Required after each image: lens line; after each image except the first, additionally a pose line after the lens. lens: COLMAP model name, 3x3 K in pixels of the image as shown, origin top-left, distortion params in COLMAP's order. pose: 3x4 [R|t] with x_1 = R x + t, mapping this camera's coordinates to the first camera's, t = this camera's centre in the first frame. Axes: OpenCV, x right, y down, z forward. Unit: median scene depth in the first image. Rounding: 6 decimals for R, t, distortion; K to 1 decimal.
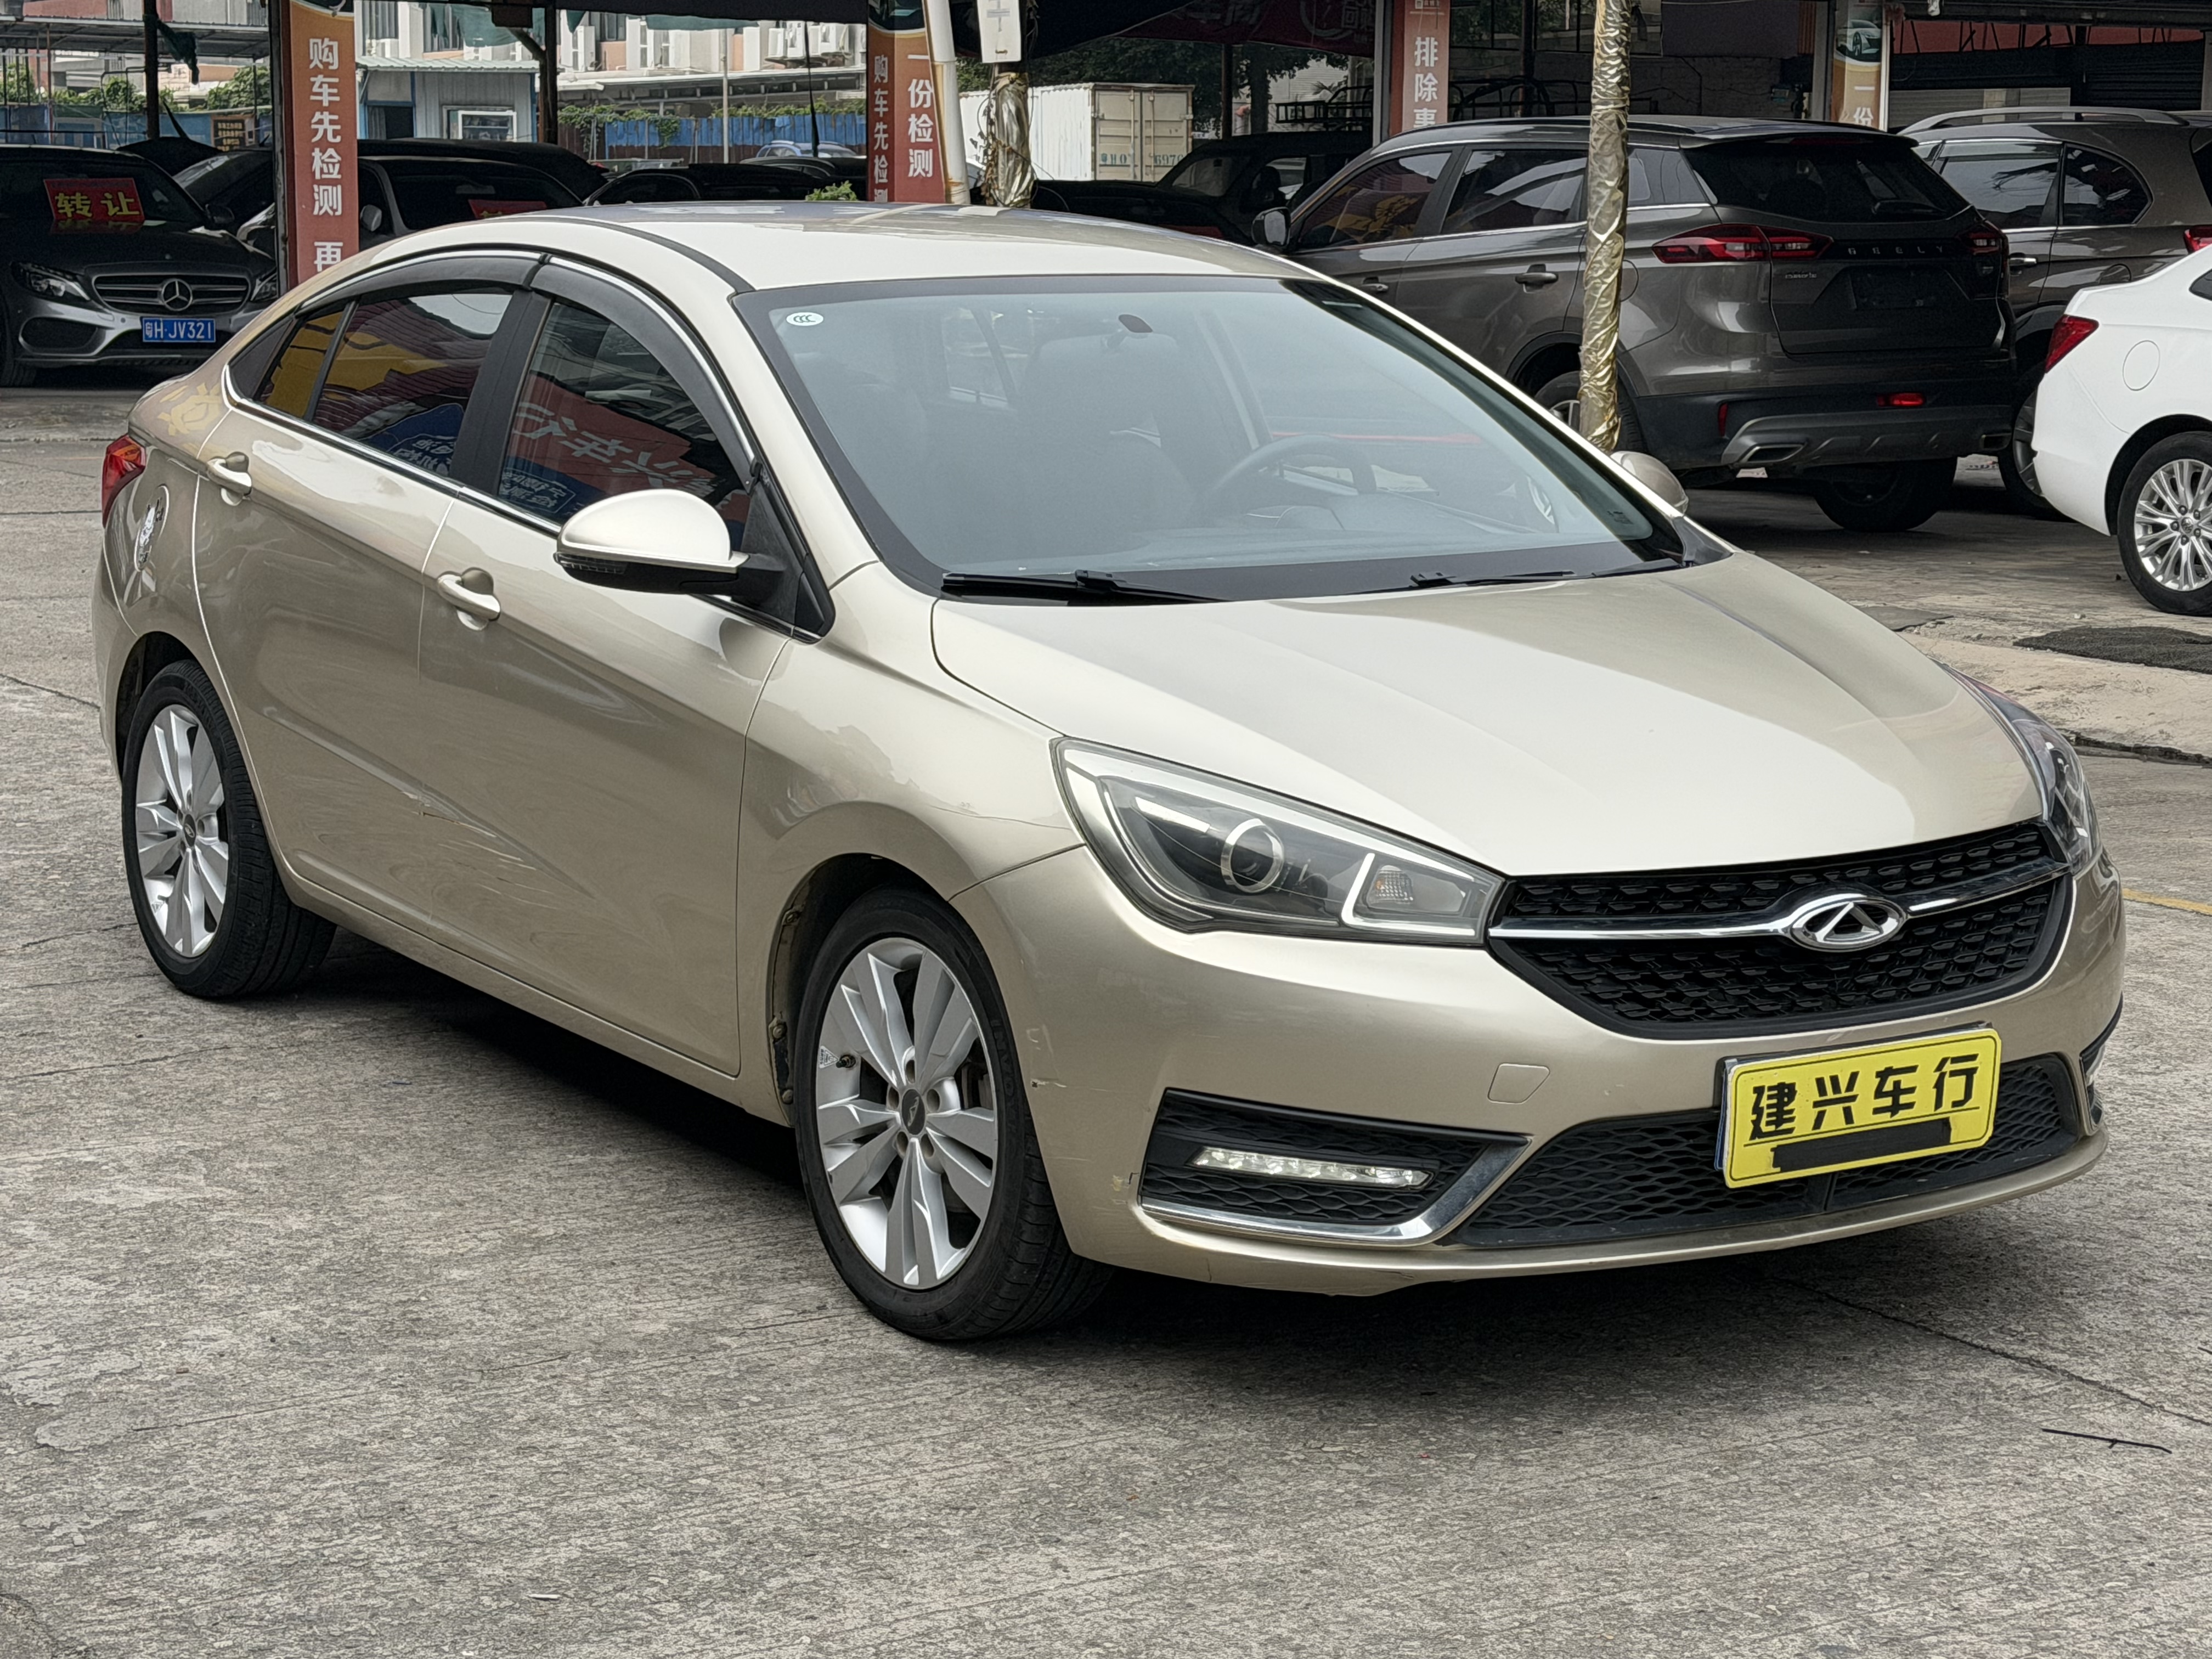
lens RADIAL K [[4130.4, 0, 1106.0], [0, 4130.4, 829.5], [0, 0, 1]] dist [0.193856, 0.038867]
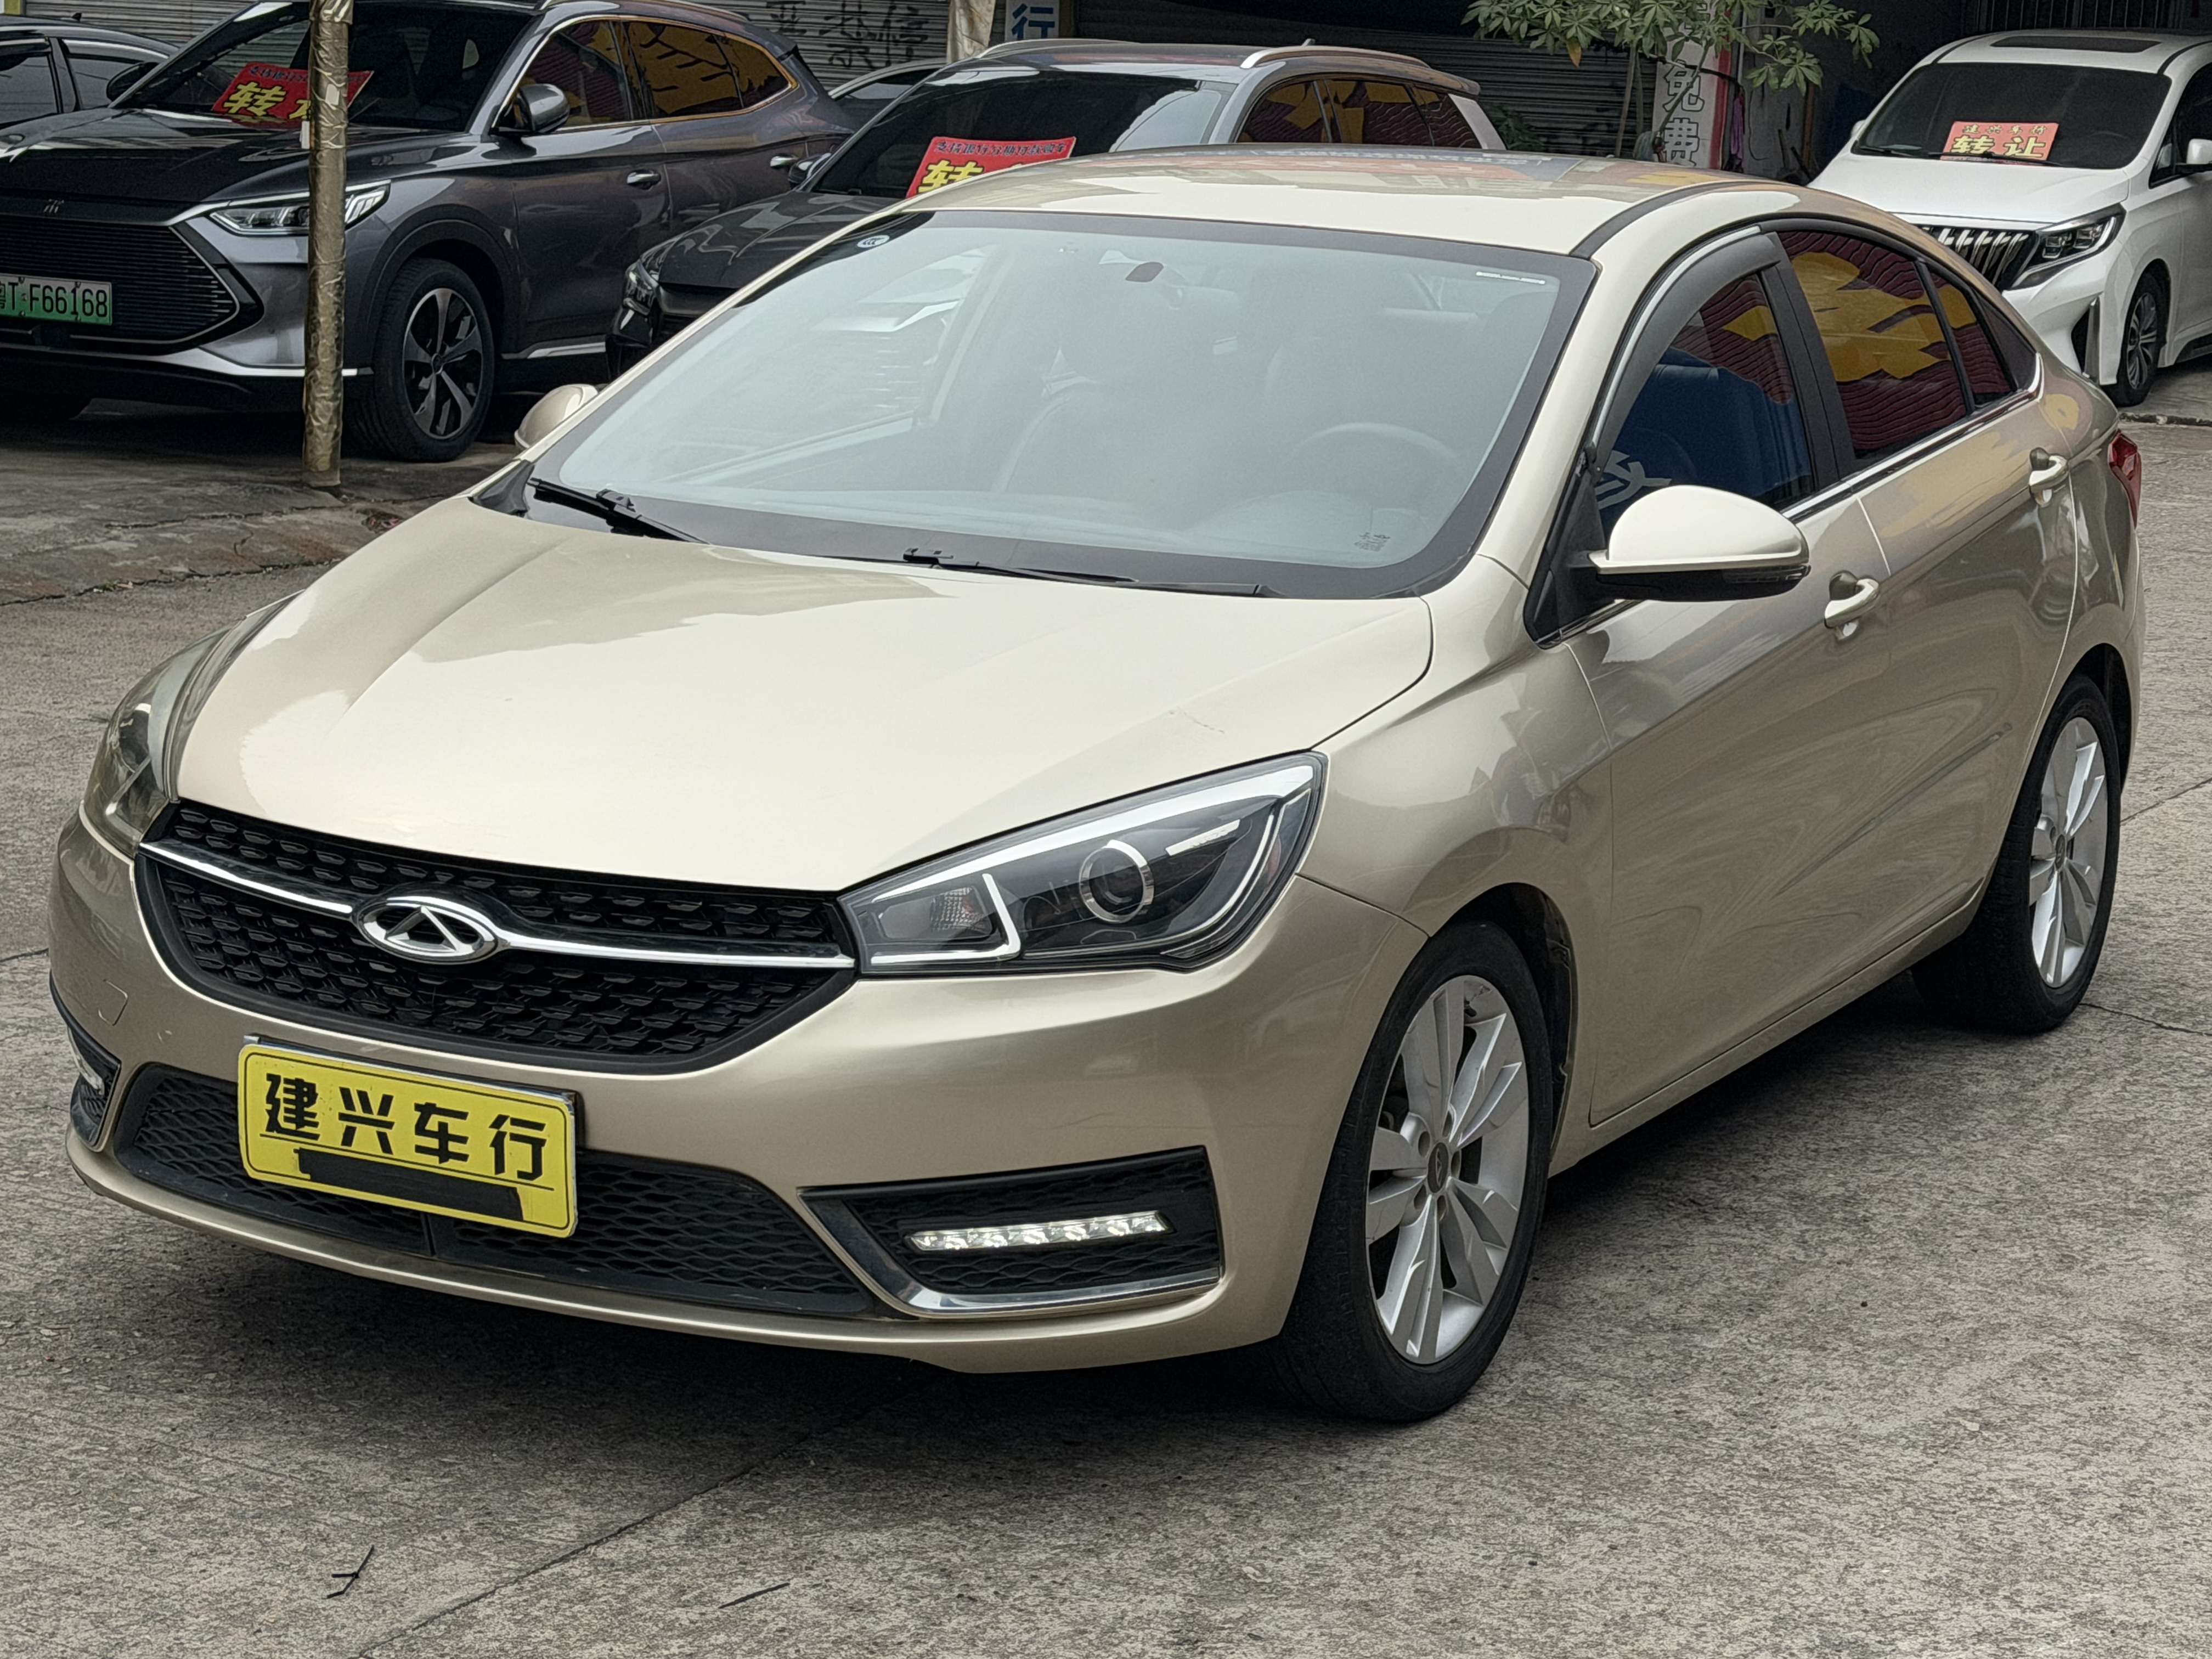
lens RADIAL K [[4334.7, 0, 1106.0], [0, 4334.7, 829.5], [0, 0, 1]] dist [0.205502, -0.394511]
pose [[0.467972, 0.167051, -0.867811, 1.034660], [-0.180770, 0.979303, 0.091032, -0.107548], [0.865057, 0.114274, 0.488485, 0.667650]]
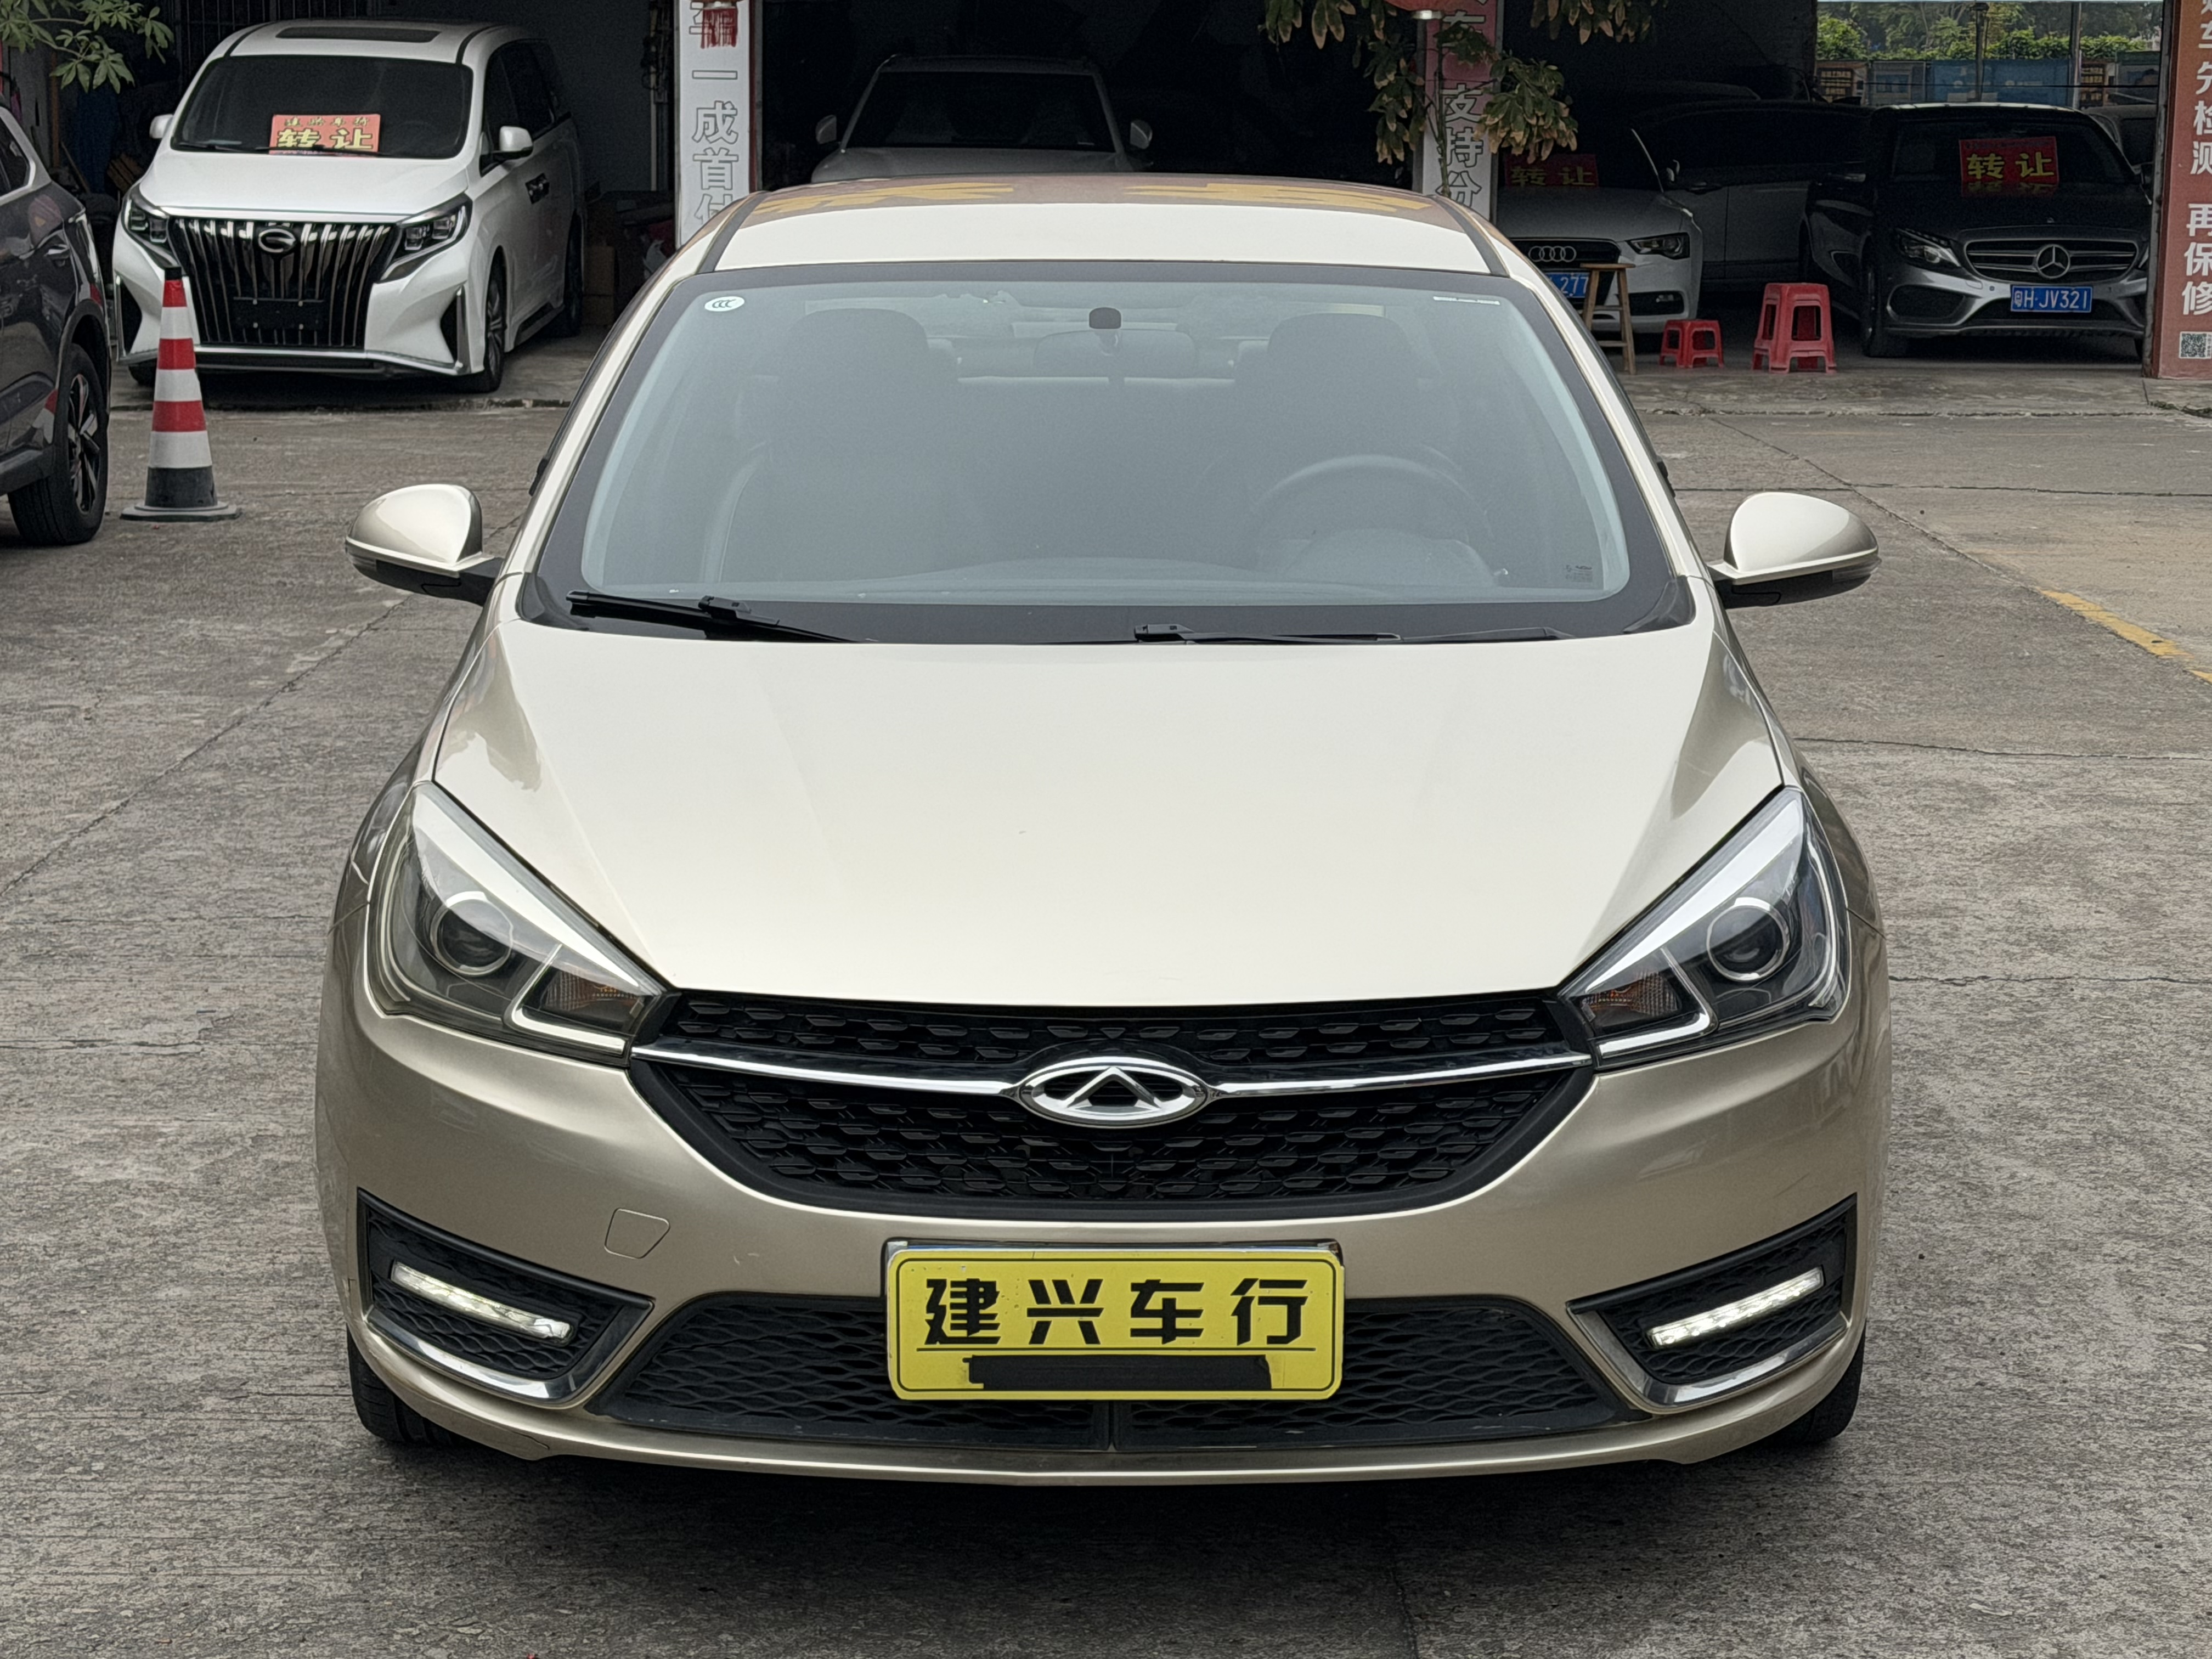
lens RADIAL K [[4334.7, 0, 1106.0], [0, 4334.7, 829.5], [0, 0, 1]] dist [0.205502, -0.394511]
pose [[0.841567, 0.087844, -0.532962, 0.613147], [-0.086071, 0.995889, 0.028235, -0.051006], [0.533251, 0.022111, 0.845668, 0.291254]]
